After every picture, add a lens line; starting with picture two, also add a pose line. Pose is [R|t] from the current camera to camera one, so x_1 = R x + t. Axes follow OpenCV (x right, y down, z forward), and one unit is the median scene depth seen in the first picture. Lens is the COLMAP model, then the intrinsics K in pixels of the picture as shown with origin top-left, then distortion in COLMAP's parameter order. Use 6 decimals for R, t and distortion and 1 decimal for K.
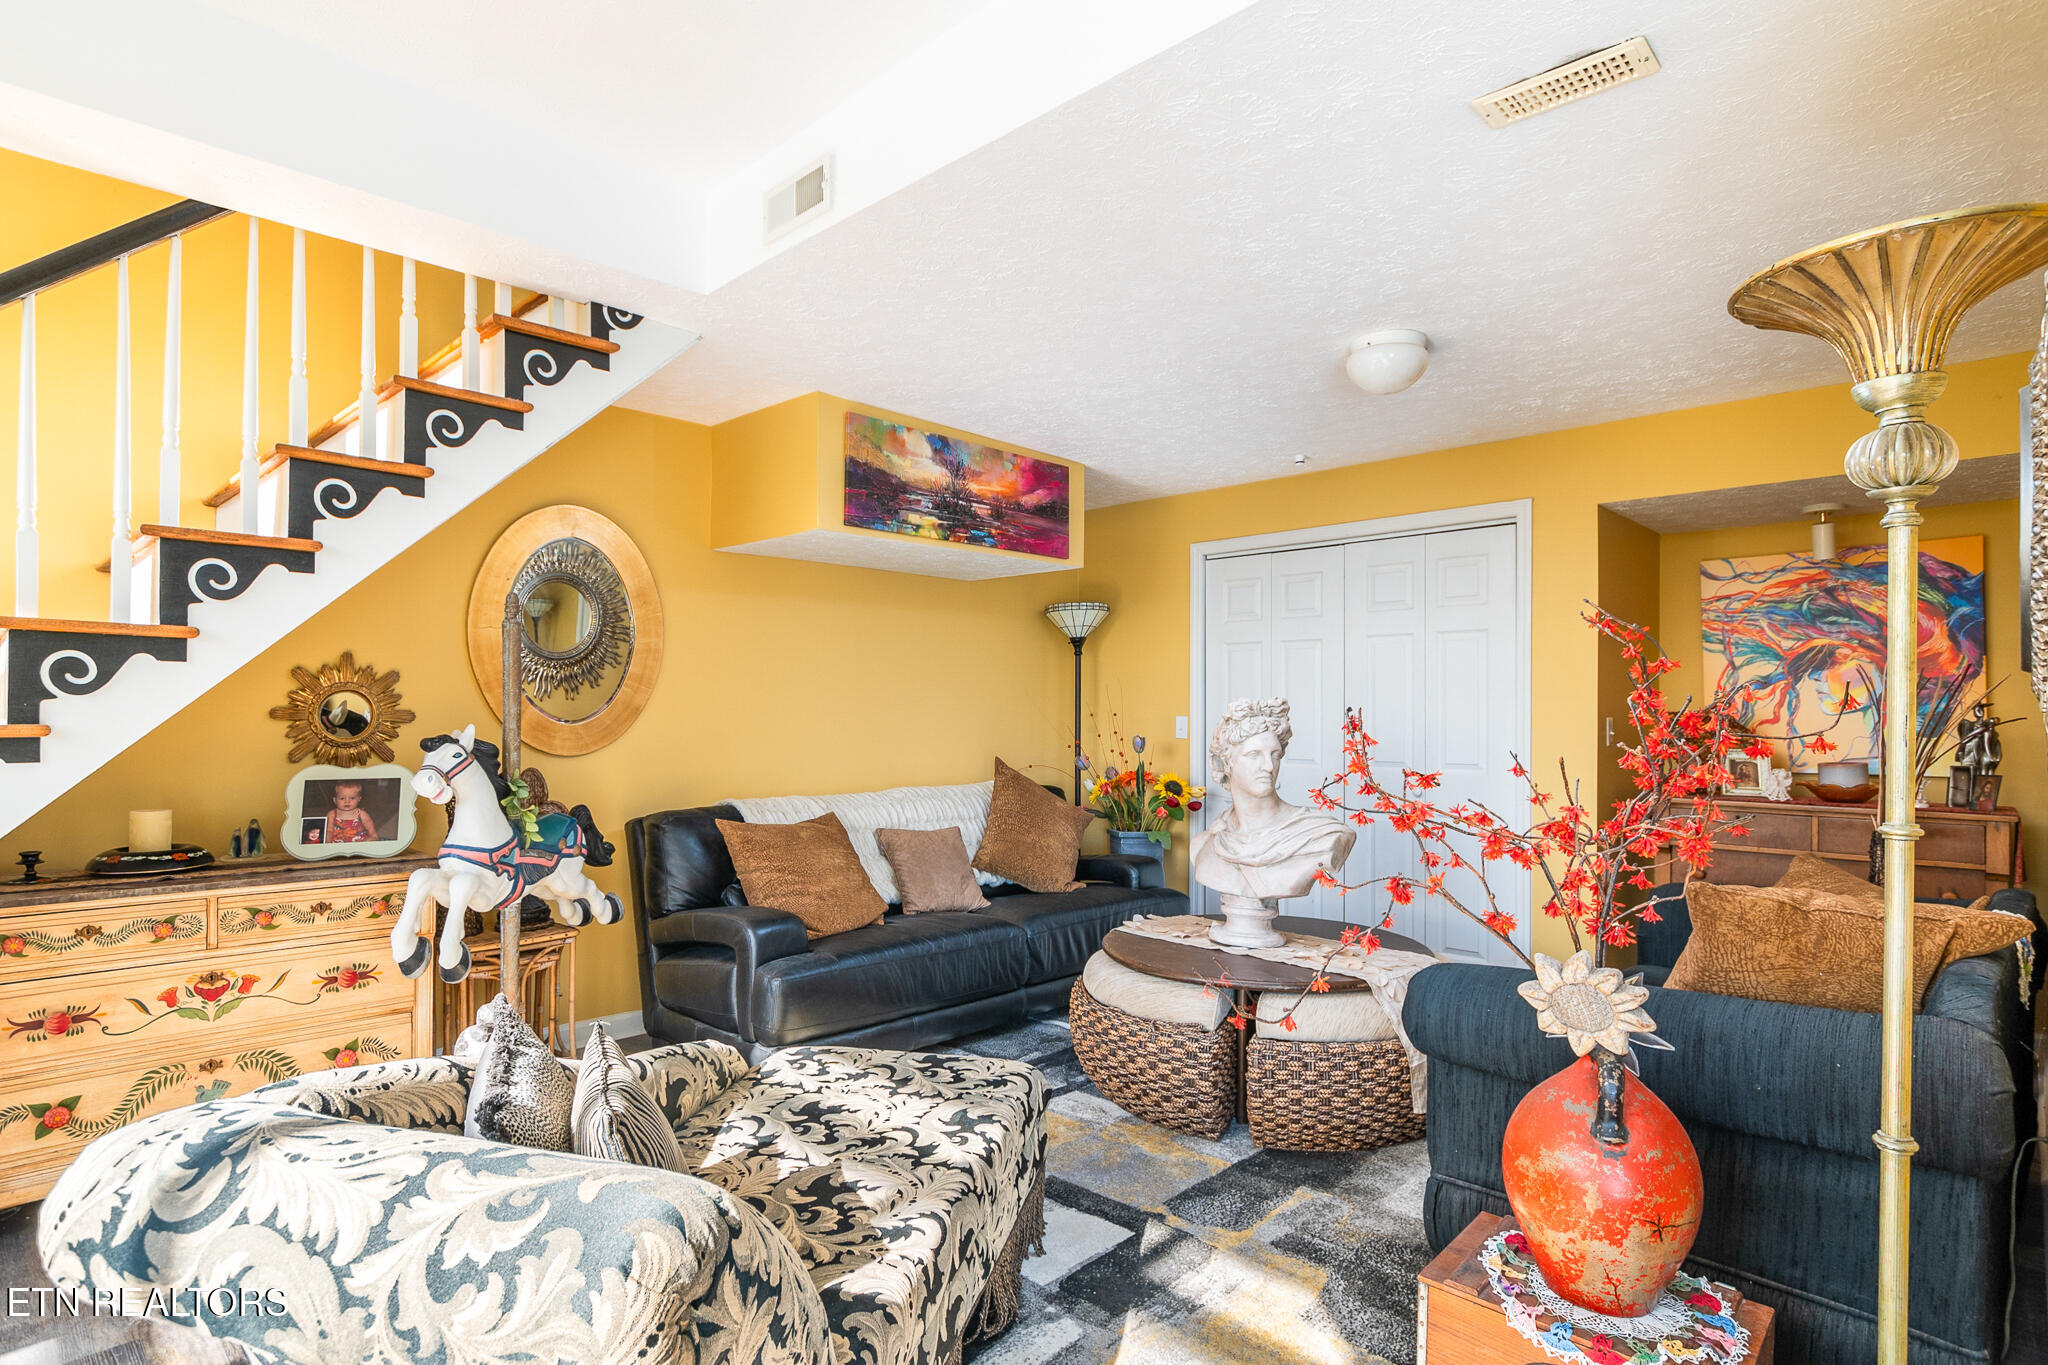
lens RADIAL K [[1054.0, 0, 1010.9], [0, 1054.0, 702.4], [0, 0, 1]] dist [-0.000780, 0.000100]
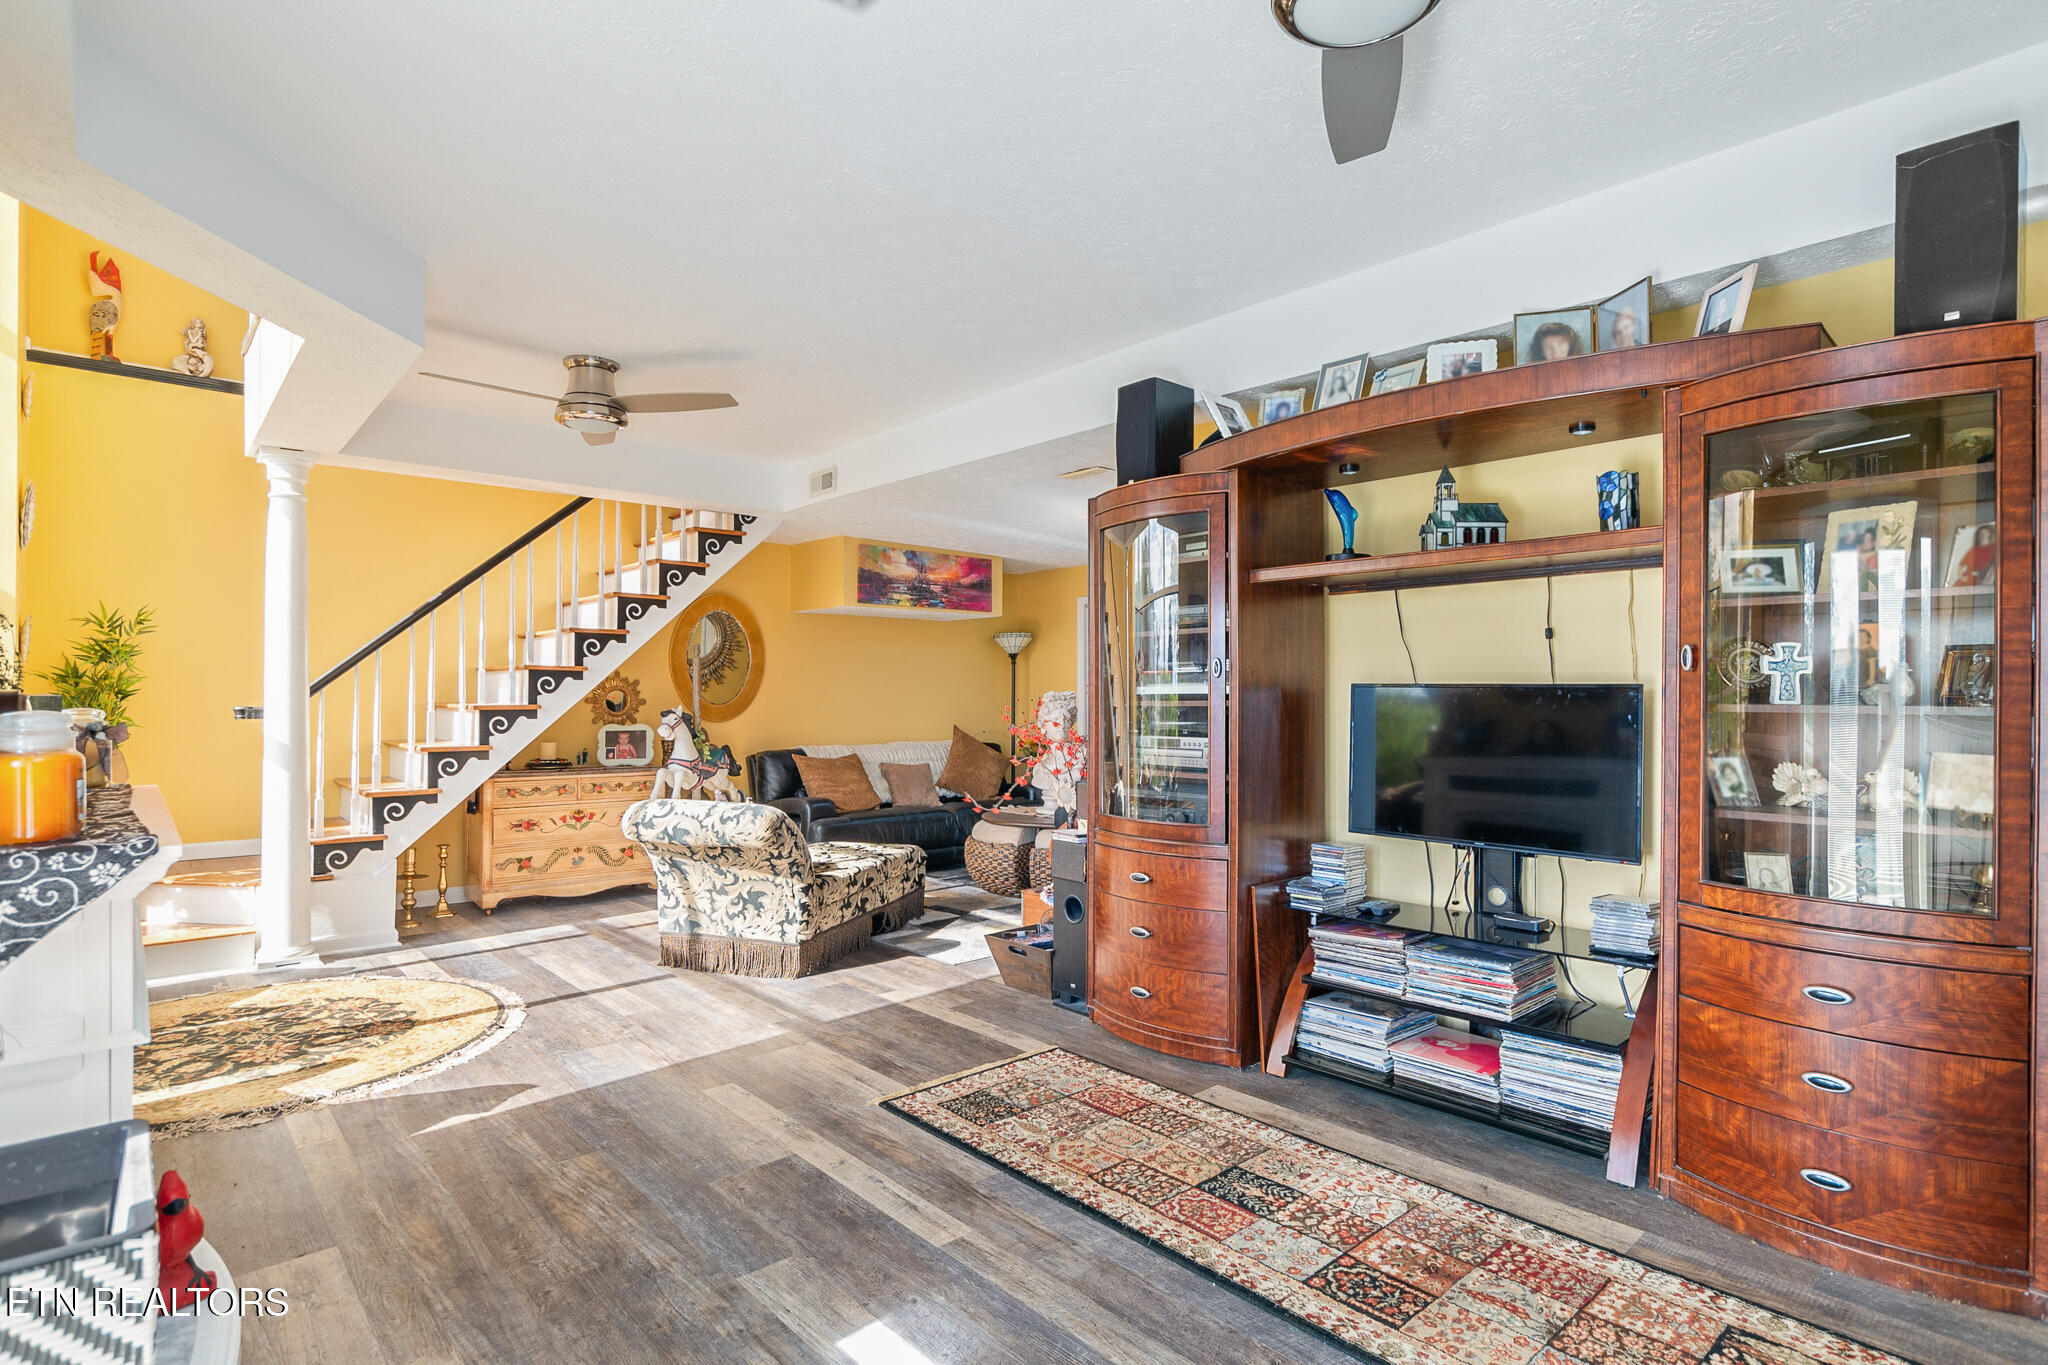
lens RADIAL K [[995.5, 0, 1032.4], [0, 995.5, 685.7], [0, 0, 1]] dist [-0.001711, -0.000844]
pose [[0.998683, -0.002322, -0.051255, 0.283317], [0.002130, 0.999991, -0.003791, -0.008901], [0.051263, 0.003676, 0.998678, -0.894708]]
